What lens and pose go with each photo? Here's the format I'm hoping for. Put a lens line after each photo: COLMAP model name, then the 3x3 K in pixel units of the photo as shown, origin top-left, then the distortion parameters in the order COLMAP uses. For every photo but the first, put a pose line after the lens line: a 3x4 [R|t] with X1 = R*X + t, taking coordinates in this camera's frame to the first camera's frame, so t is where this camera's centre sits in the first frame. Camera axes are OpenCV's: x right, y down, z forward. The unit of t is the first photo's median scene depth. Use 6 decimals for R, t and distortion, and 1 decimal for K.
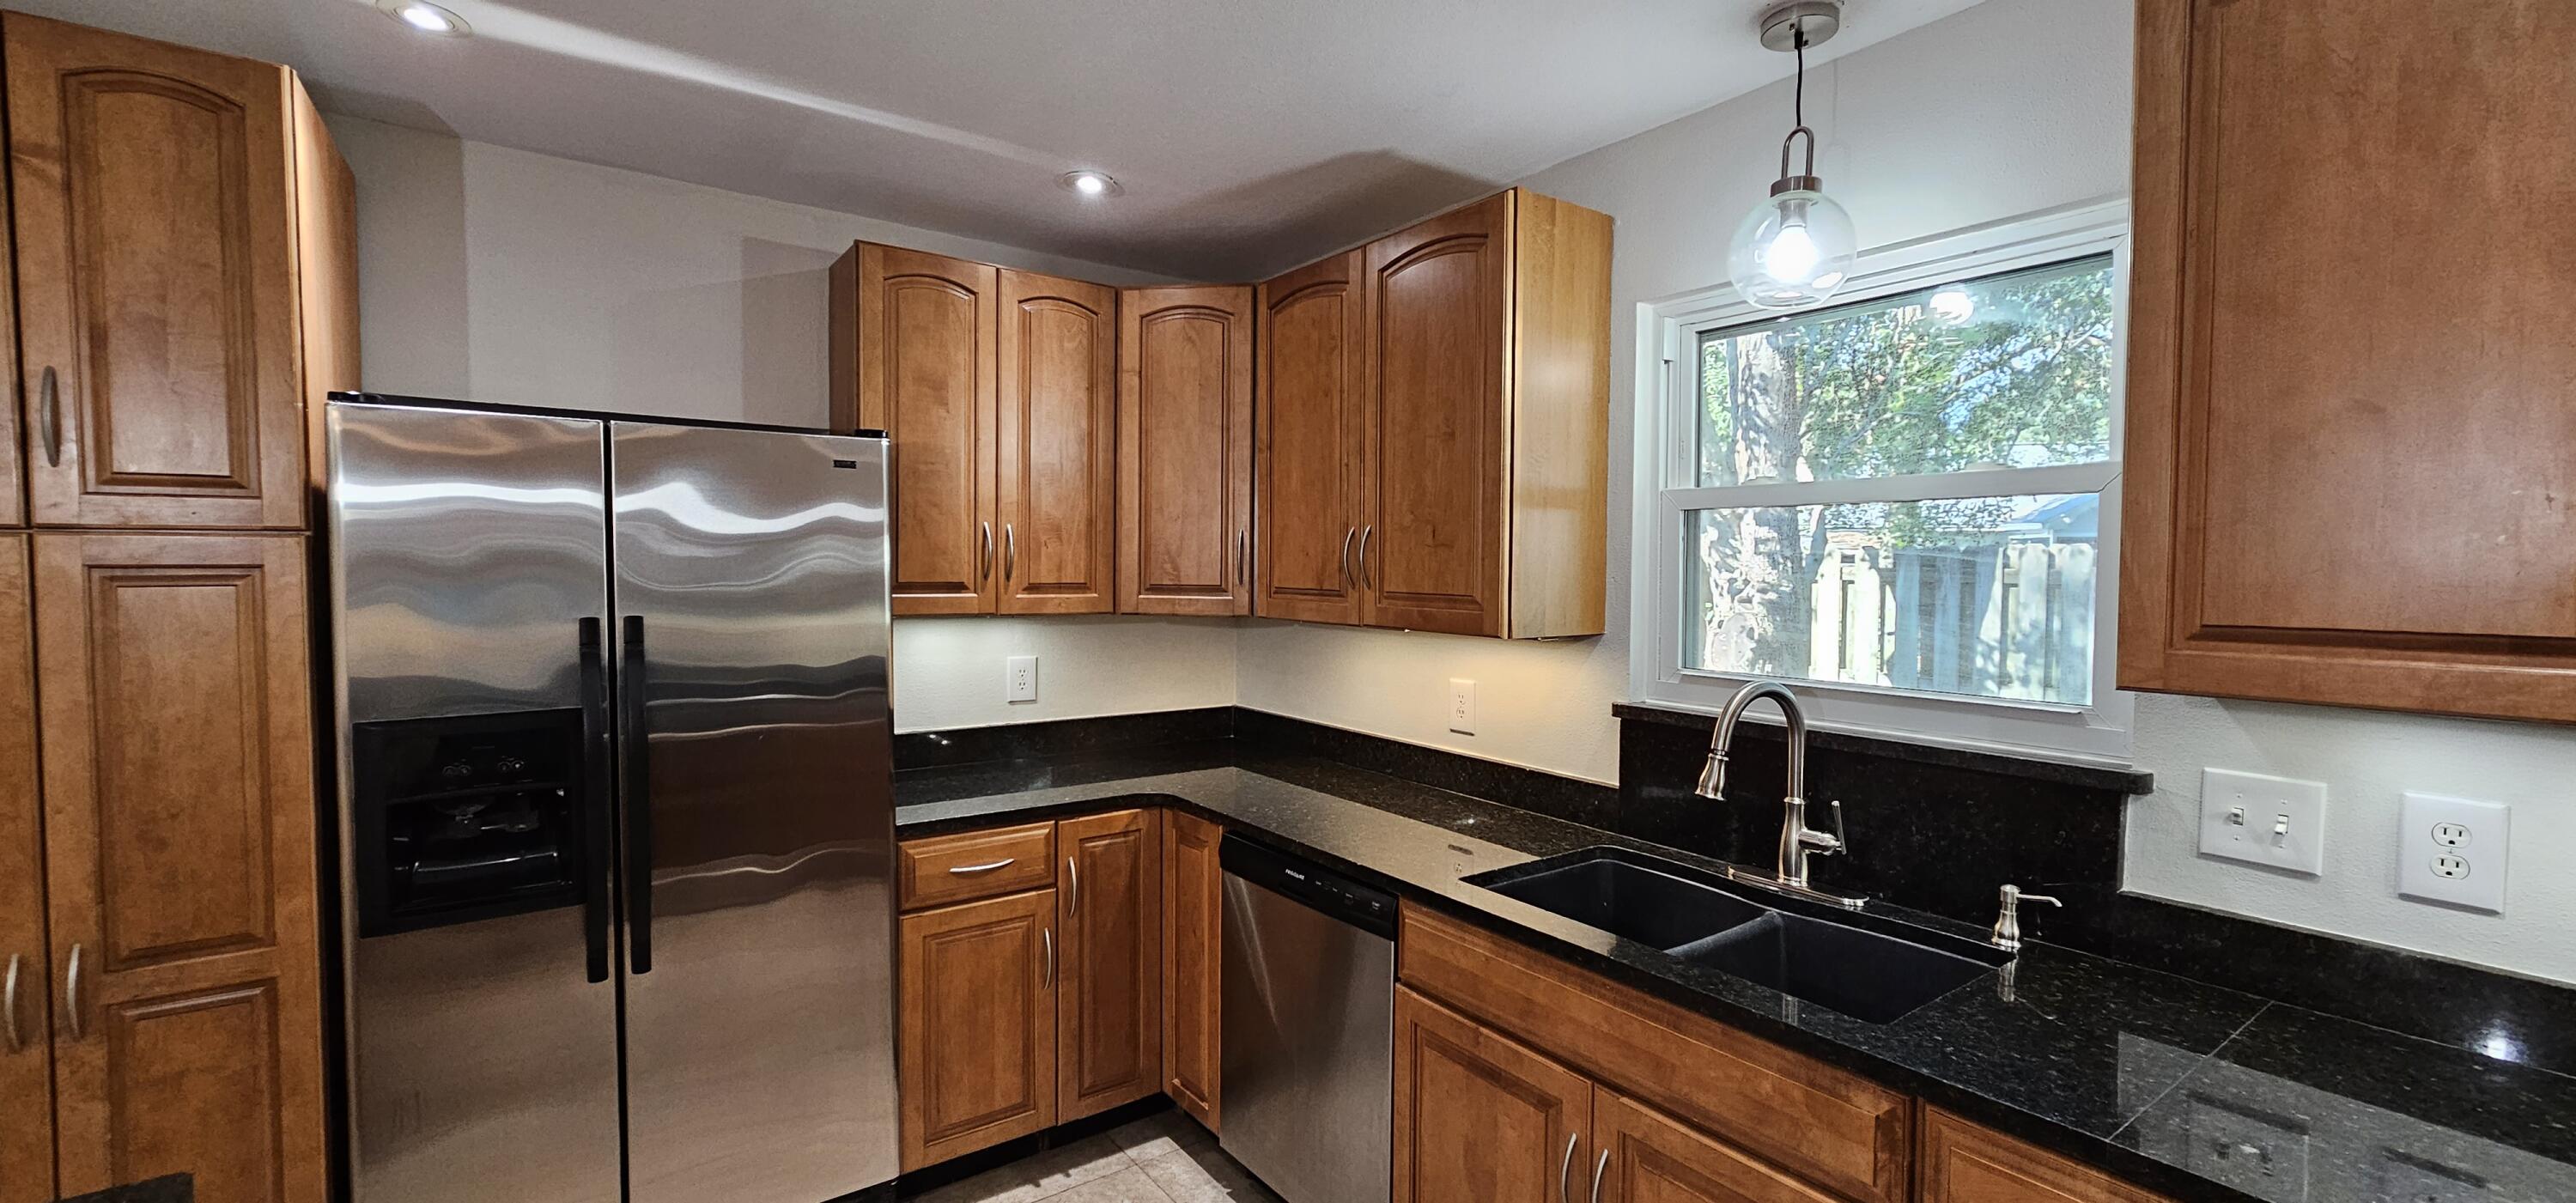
lens RADIAL K [[1051.8, 0, 1280.2], [0, 1051.8, 606.3], [0, 0, 1]] dist [0.001139, -0.001409]
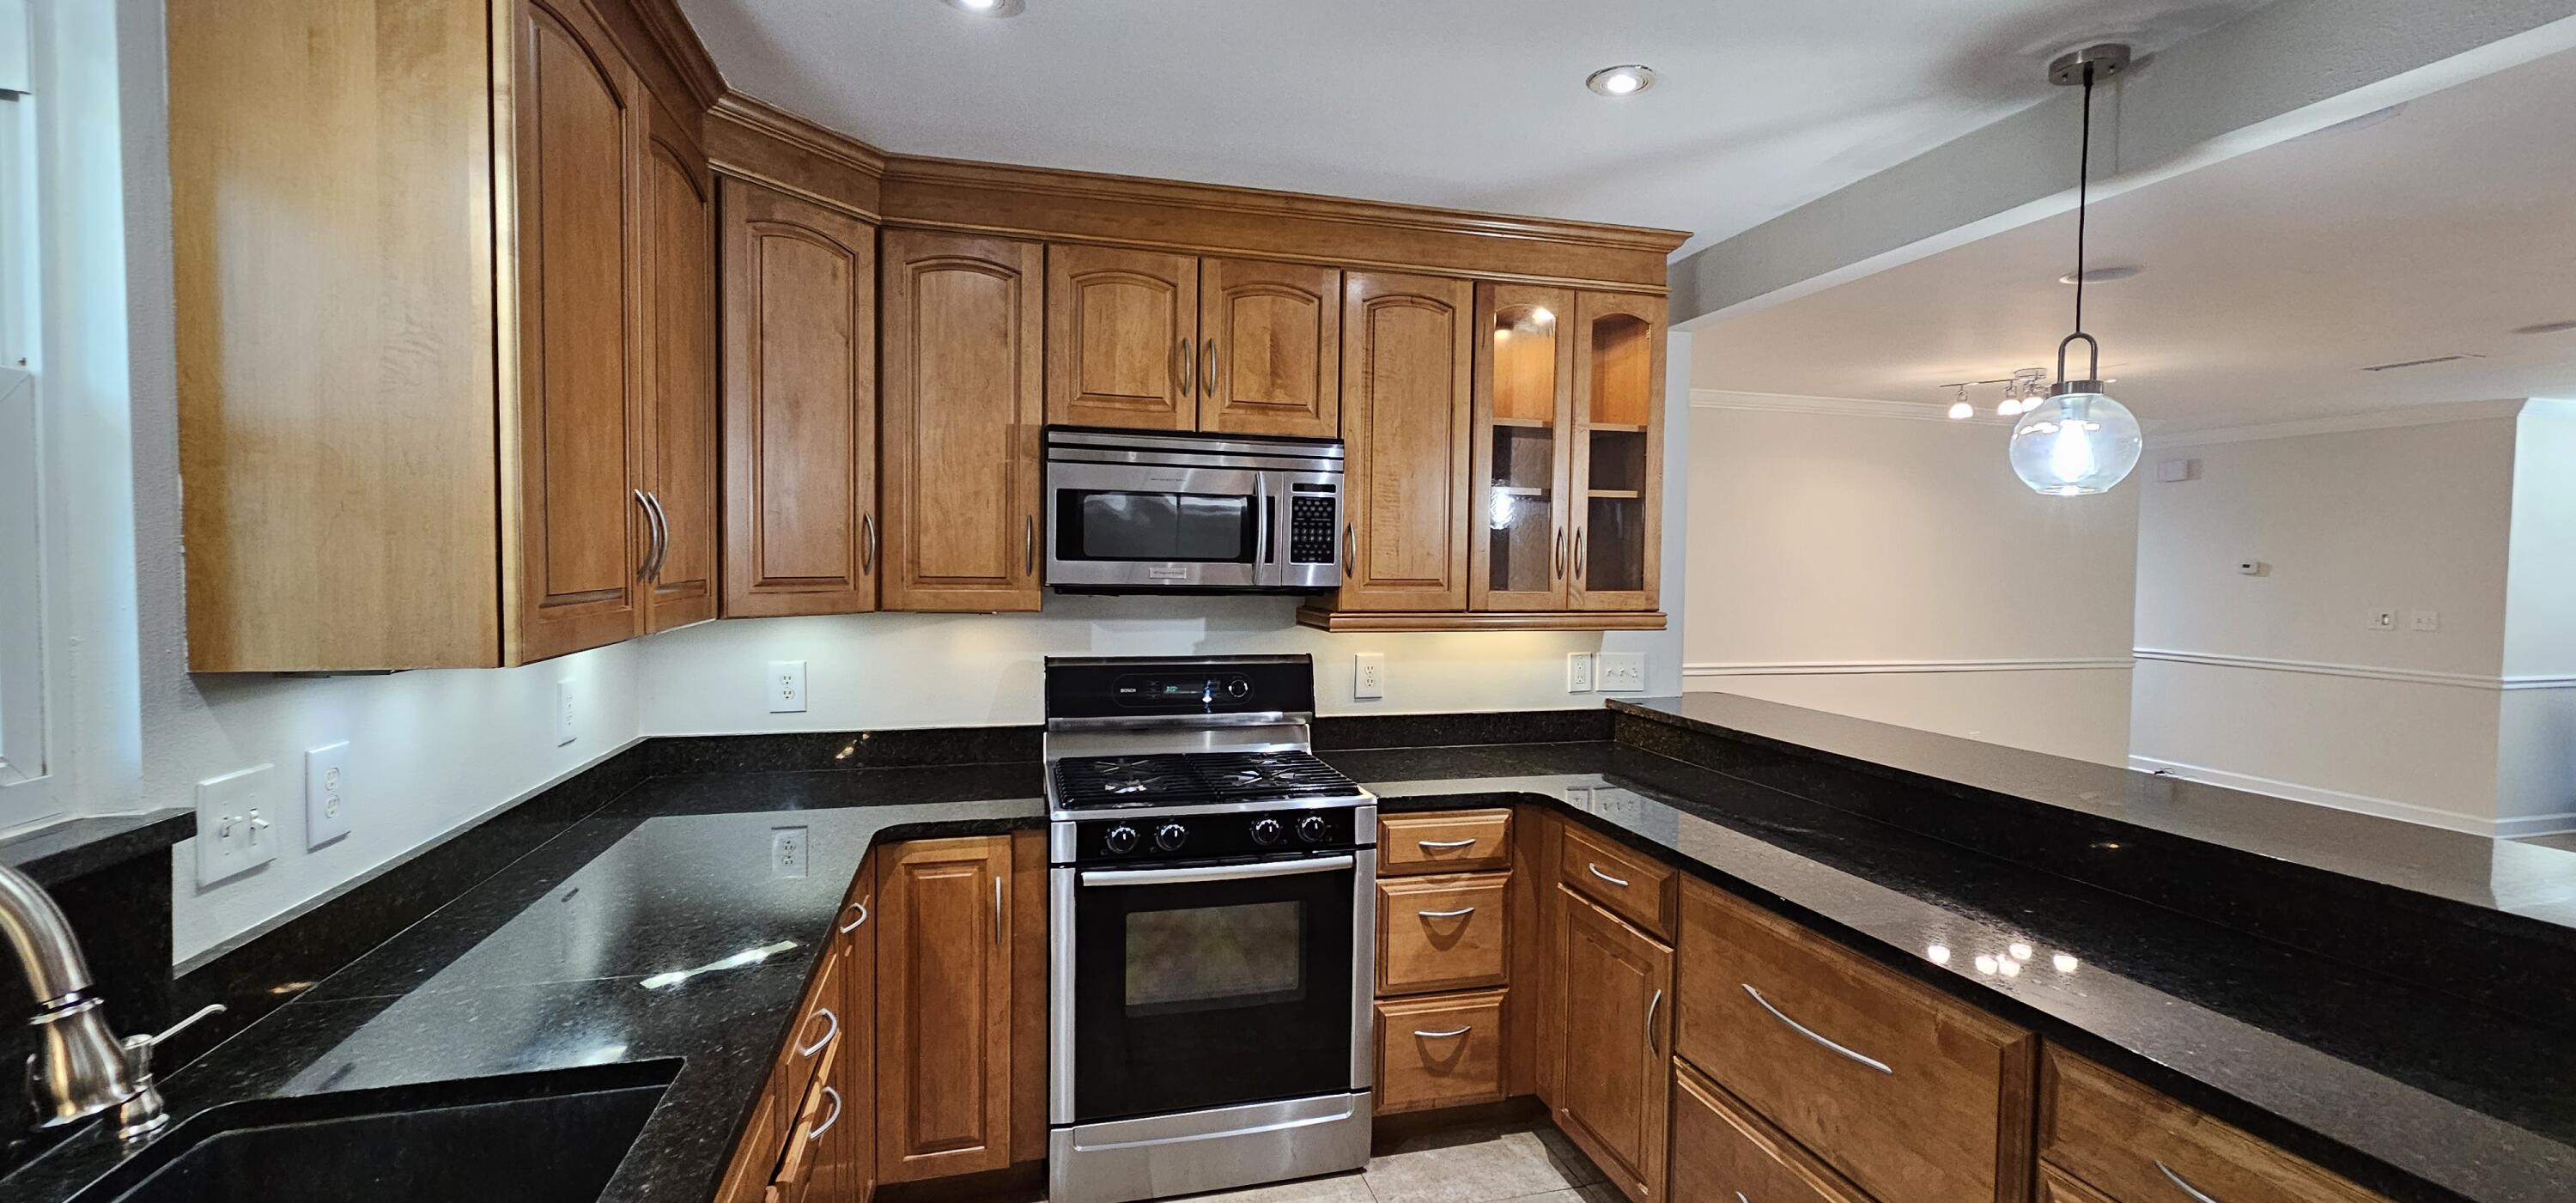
lens RADIAL K [[1051.8, 0, 1299.4], [0, 1051.8, 605.2], [0, 0, 1]] dist [0.001139, -0.001409]
pose [[-0.940205, -0.035026, 0.338804, -0.148823], [-0.007534, 0.996594, 0.082122, -0.045475], [-0.340527, 0.074659, -0.937266, 1.159702]]
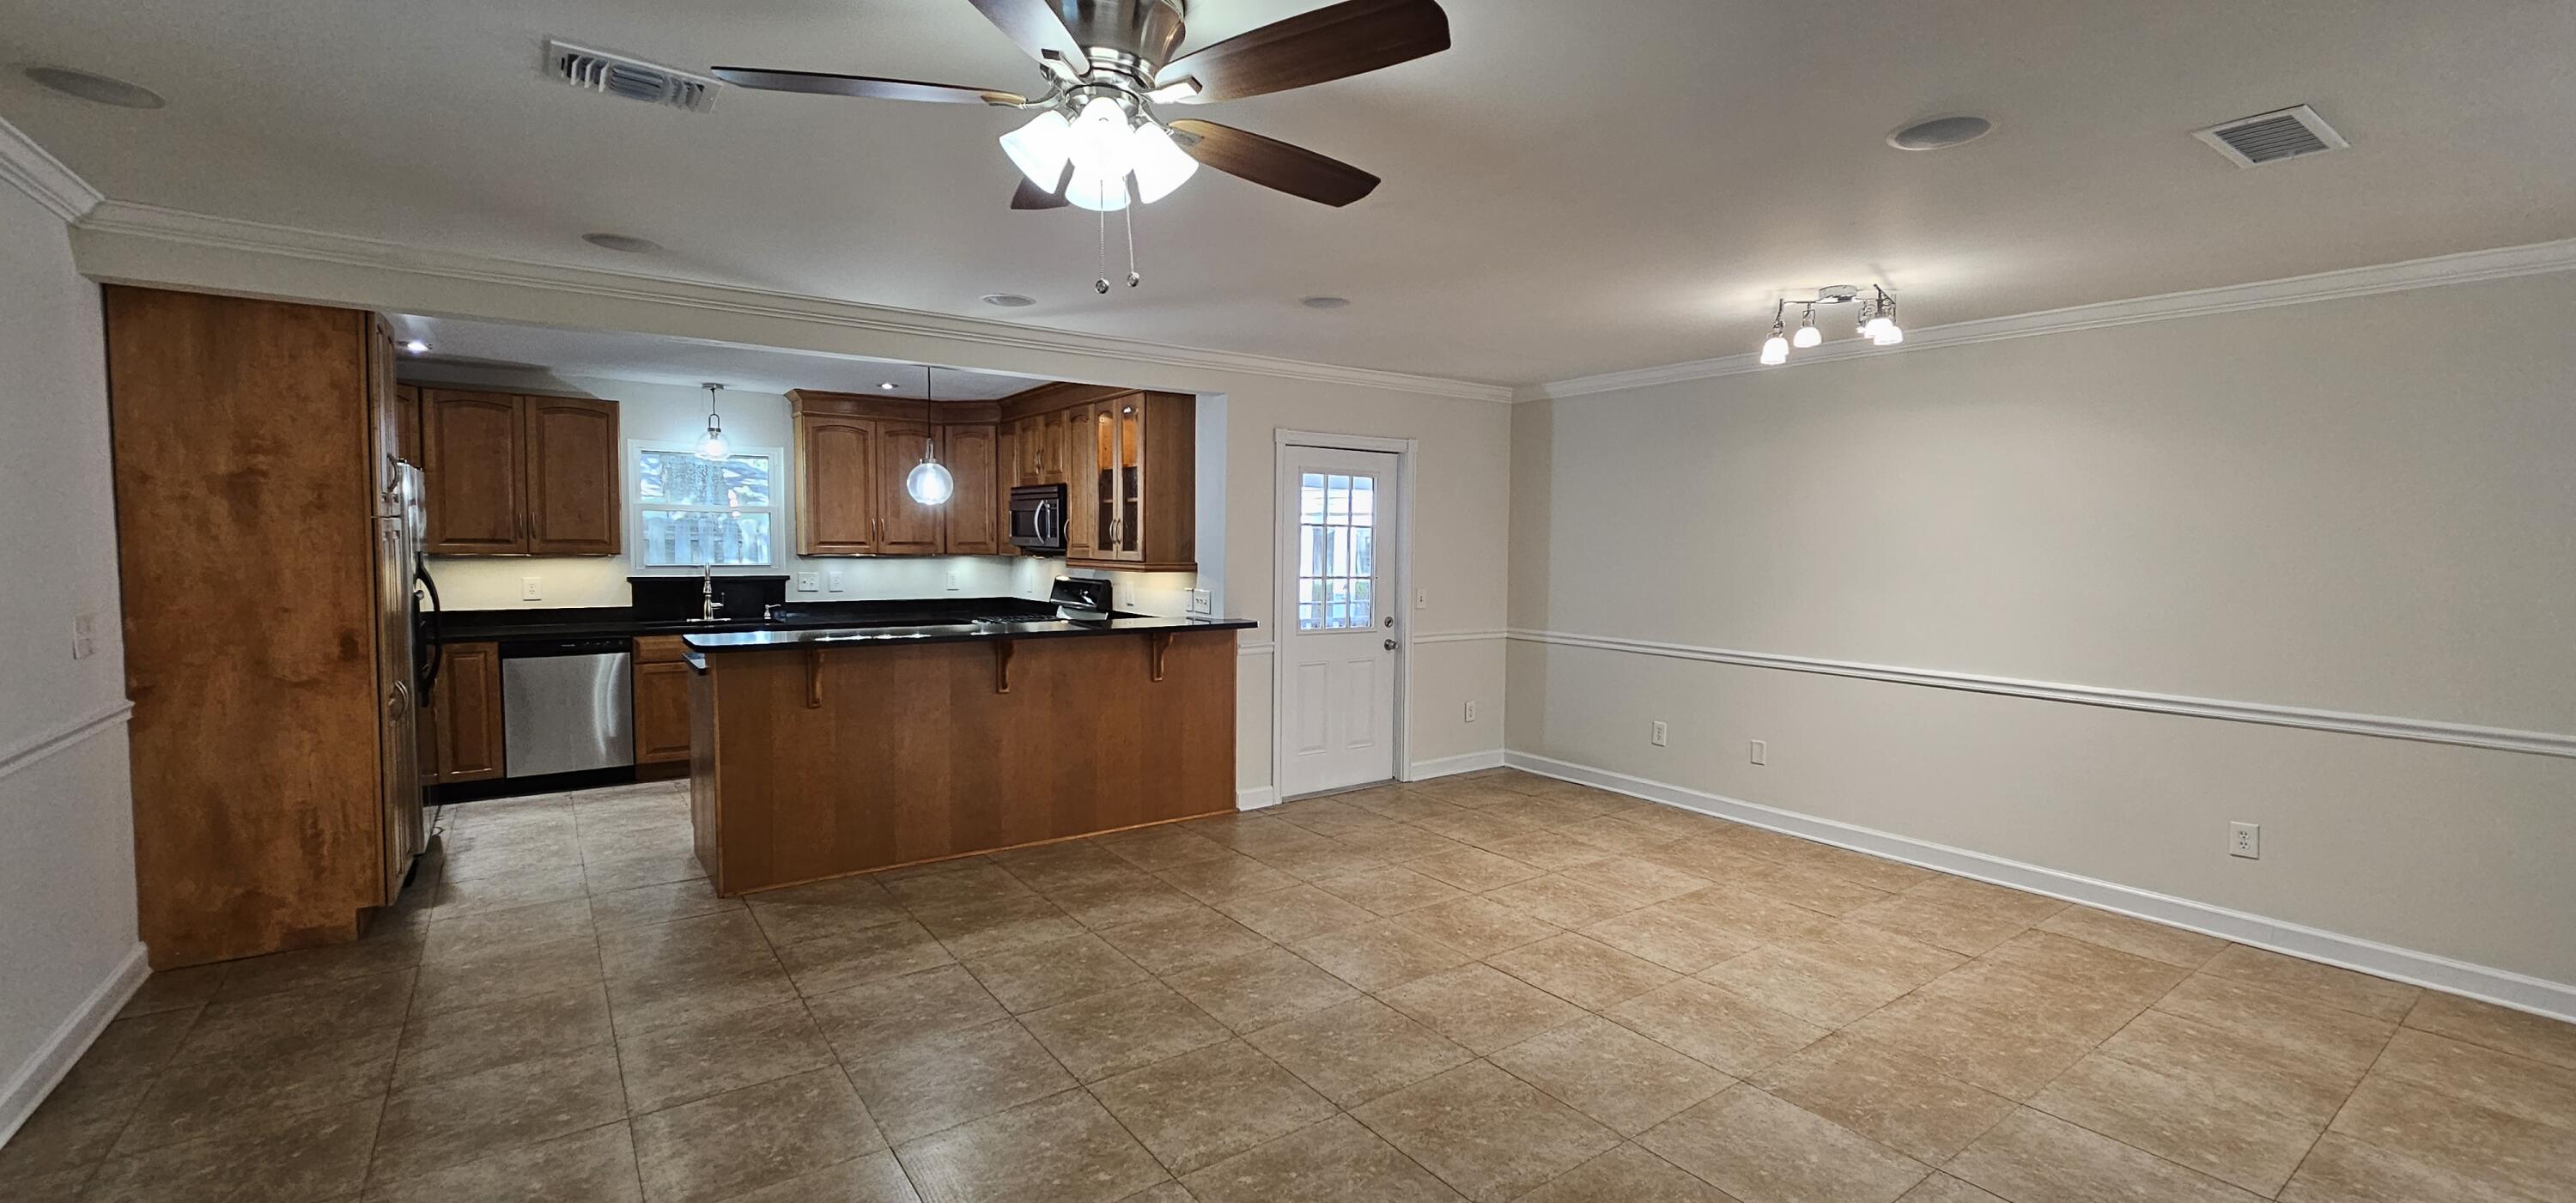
lens RADIAL K [[1051.8, 0, 1293.0], [0, 1051.8, 613.8], [0, 0, 1]] dist [0.001139, -0.001409]
pose [[-0.011333, -0.078564, 0.996845, -3.134376], [0.026071, 0.996547, 0.078837, 0.014829], [-0.999596, 0.026882, -0.009246, -0.958855]]
